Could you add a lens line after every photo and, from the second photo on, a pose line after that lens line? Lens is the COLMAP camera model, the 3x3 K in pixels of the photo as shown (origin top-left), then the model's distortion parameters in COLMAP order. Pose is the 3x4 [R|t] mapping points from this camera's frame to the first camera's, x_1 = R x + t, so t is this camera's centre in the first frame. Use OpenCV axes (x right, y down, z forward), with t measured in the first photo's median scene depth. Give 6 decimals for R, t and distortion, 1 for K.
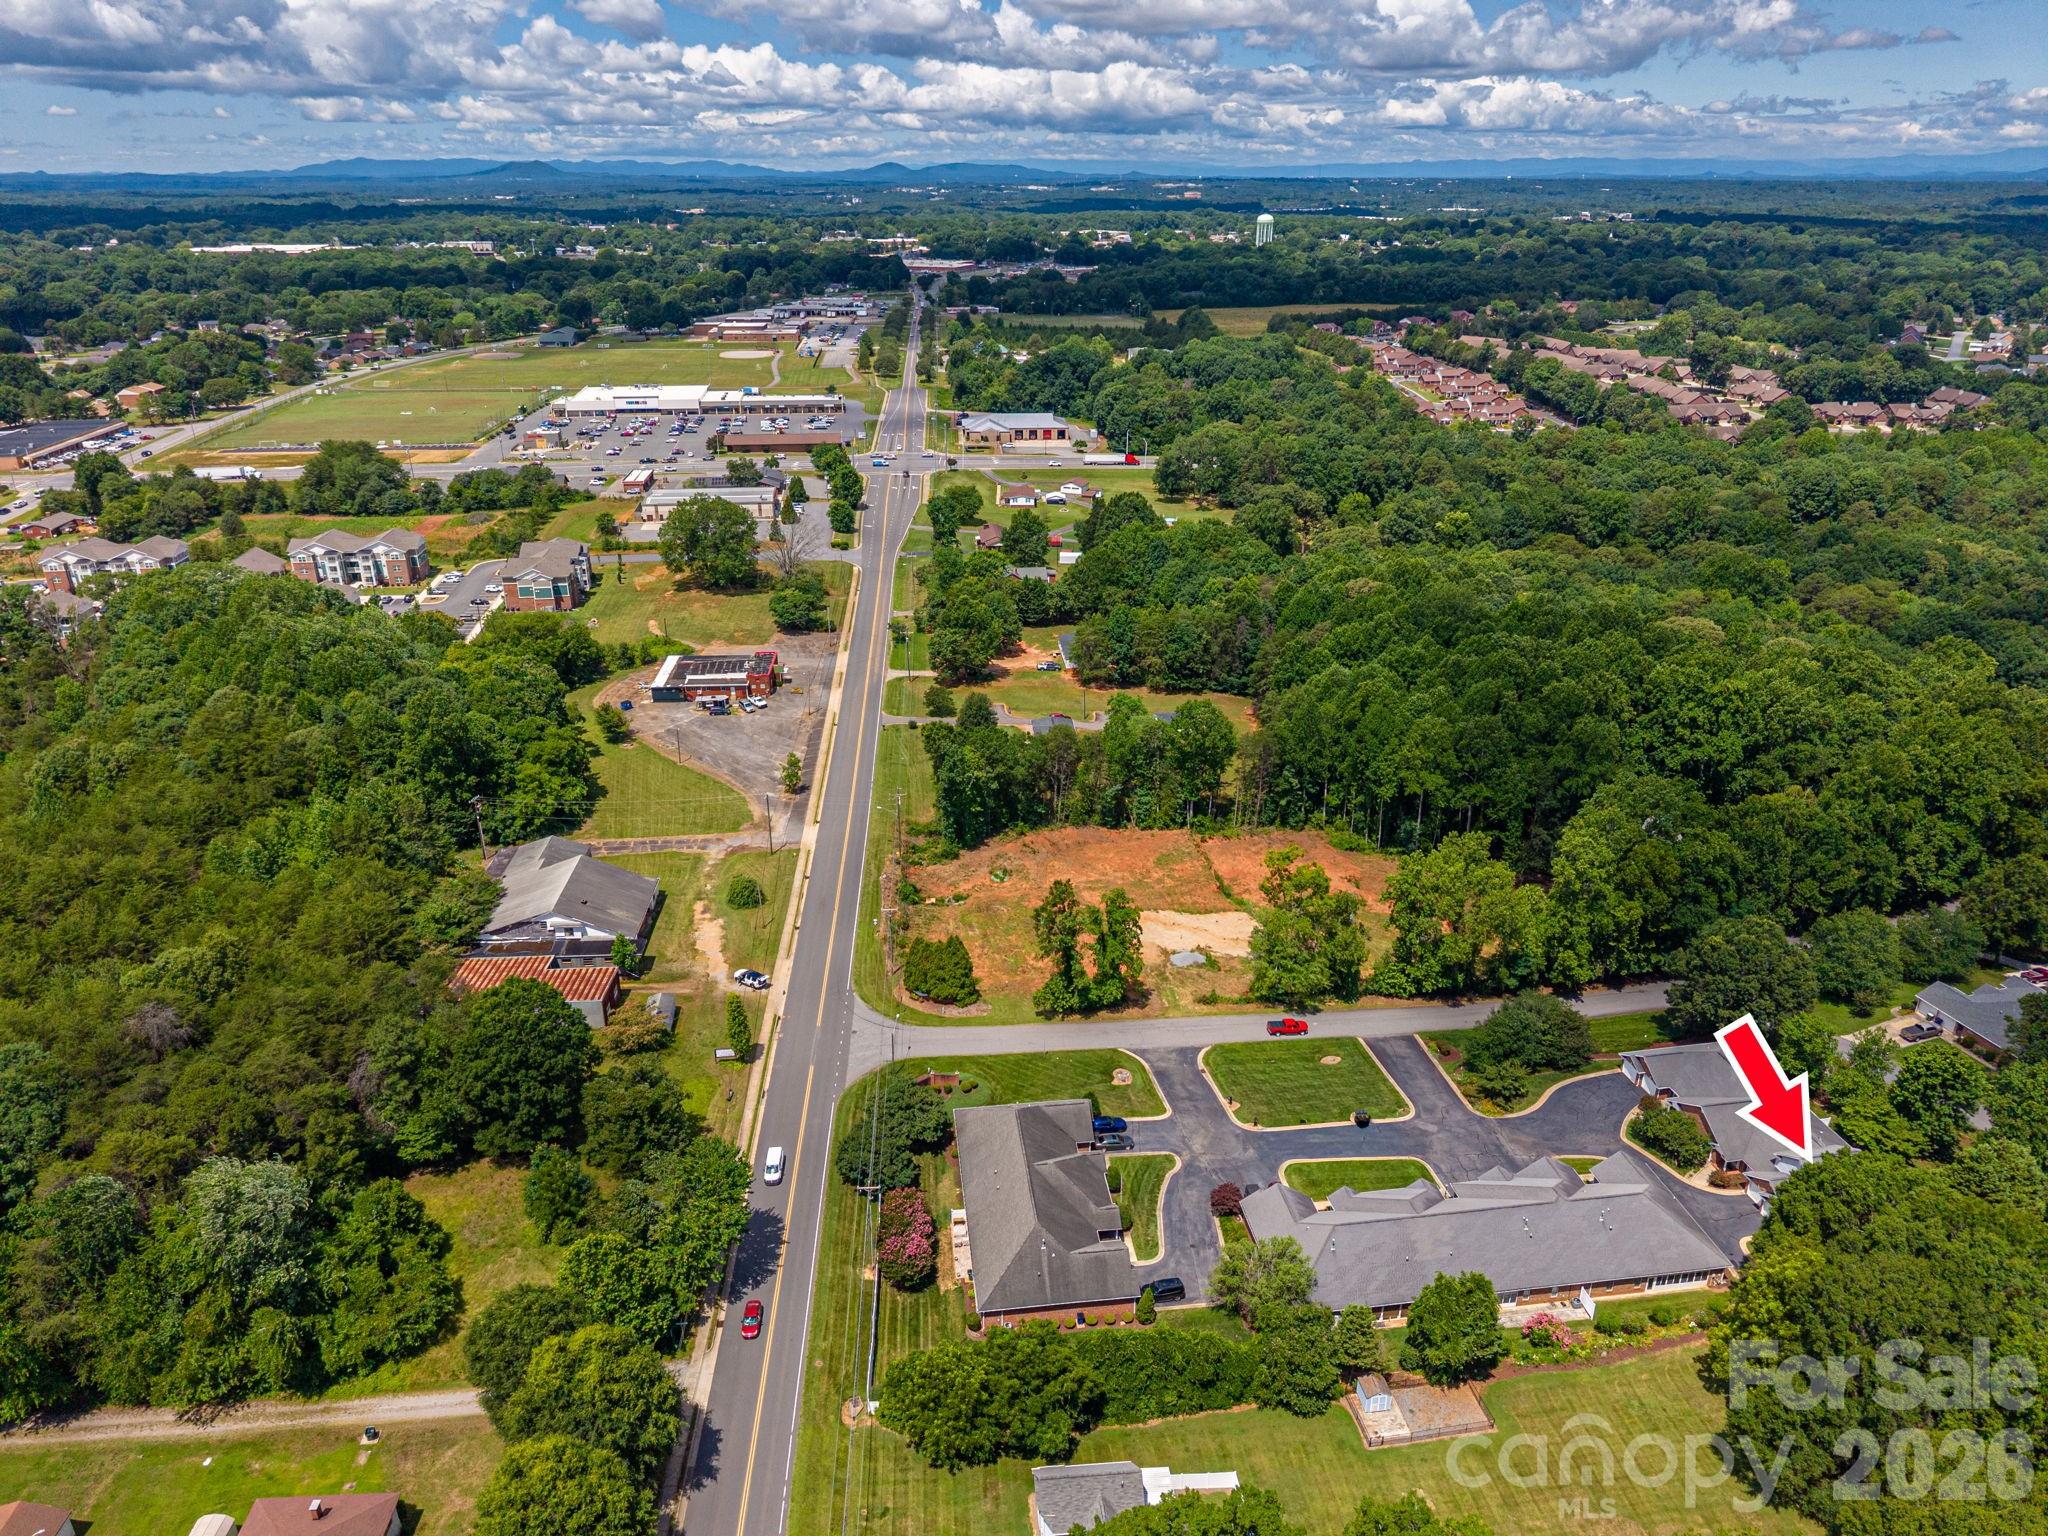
lens RADIAL K [[1354.6, 0, 993.2], [0, 1354.6, 789.1], [0, 0, 1]] dist [0.019672, -0.021552]
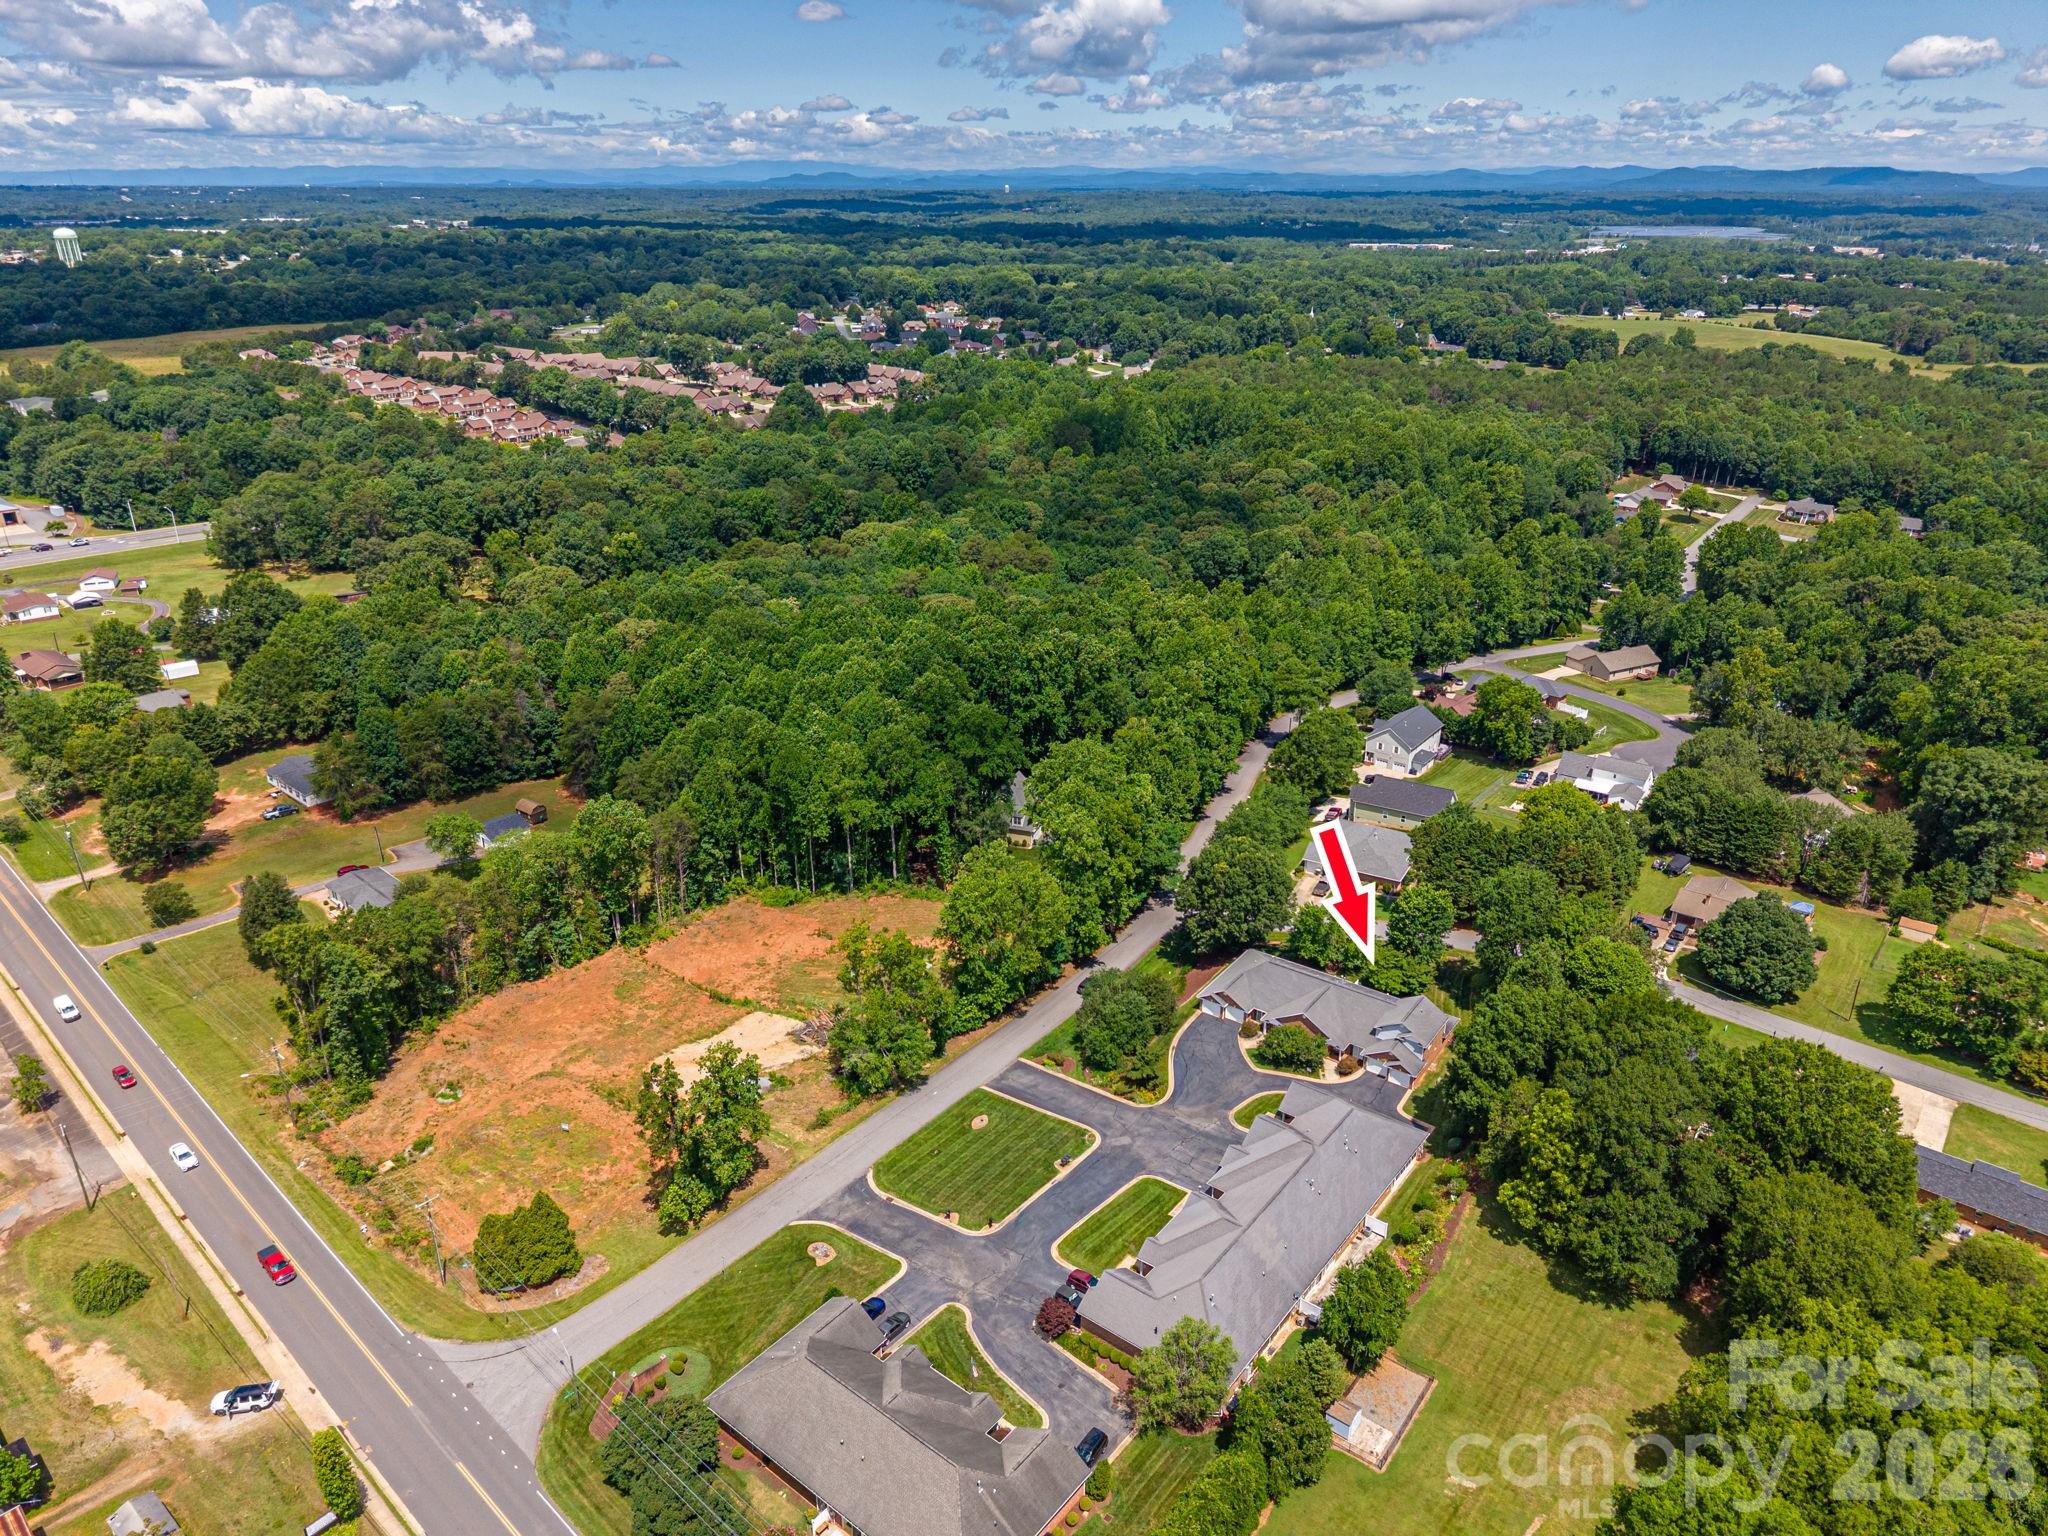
lens RADIAL K [[1368.7, 0, 1016.7], [0, 1368.7, 769.7], [0, 0, 1]] dist [0.019701, -0.023312]
pose [[0.710763, -0.273985, 0.647879, -0.199763], [0.287296, 0.953776, 0.088165, -0.077502], [-0.642088, 0.123468, 0.756624, 0.172778]]
